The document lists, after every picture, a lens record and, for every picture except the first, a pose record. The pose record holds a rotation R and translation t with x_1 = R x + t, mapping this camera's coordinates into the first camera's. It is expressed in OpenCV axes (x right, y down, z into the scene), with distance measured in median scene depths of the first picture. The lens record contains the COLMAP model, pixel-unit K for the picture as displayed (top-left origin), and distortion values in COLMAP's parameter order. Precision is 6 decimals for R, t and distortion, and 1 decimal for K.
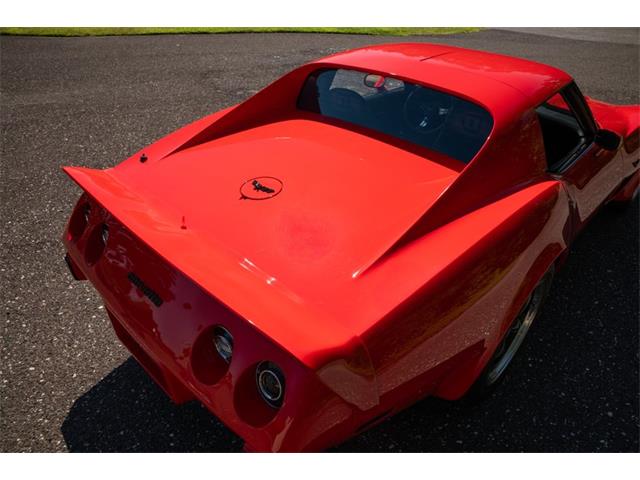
lens RADIAL K [[442.8, 0, 320.0], [0, 442.8, 240.0], [0, 0, 1]] dist [-0.132770, 0.107917]
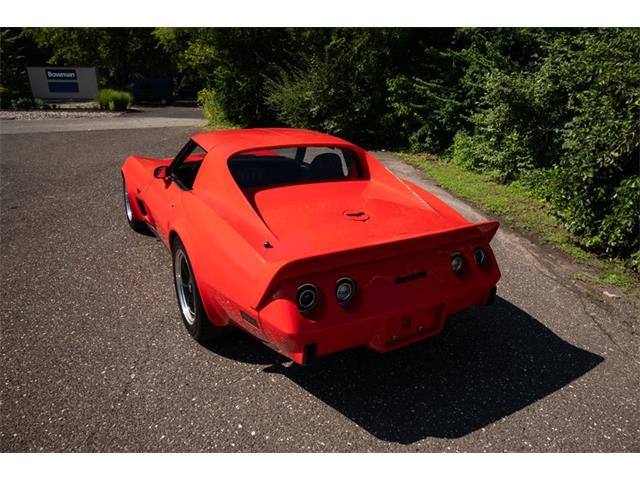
lens RADIAL K [[442.8, 0, 320.0], [0, 442.8, 240.0], [0, 0, 1]] dist [-0.132770, 0.107917]
pose [[0.270117, -0.348902, 0.897388, -1.120642], [0.507230, 0.843777, 0.175380, -0.265982], [-0.818385, 0.407809, 0.404892, 0.347662]]
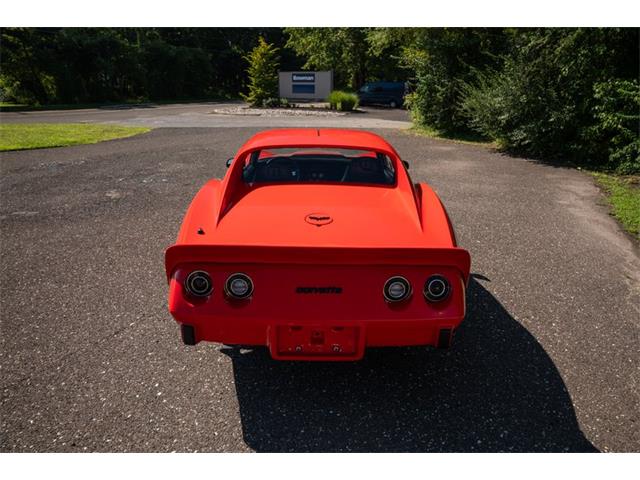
lens RADIAL K [[442.8, 0, 320.0], [0, 442.8, 240.0], [0, 0, 1]] dist [-0.132770, 0.107917]
pose [[0.713910, -0.256802, 0.651449, -0.795340], [0.385602, 0.920737, -0.059617, 0.028560], [-0.584503, 0.293761, 0.756347, -0.095716]]
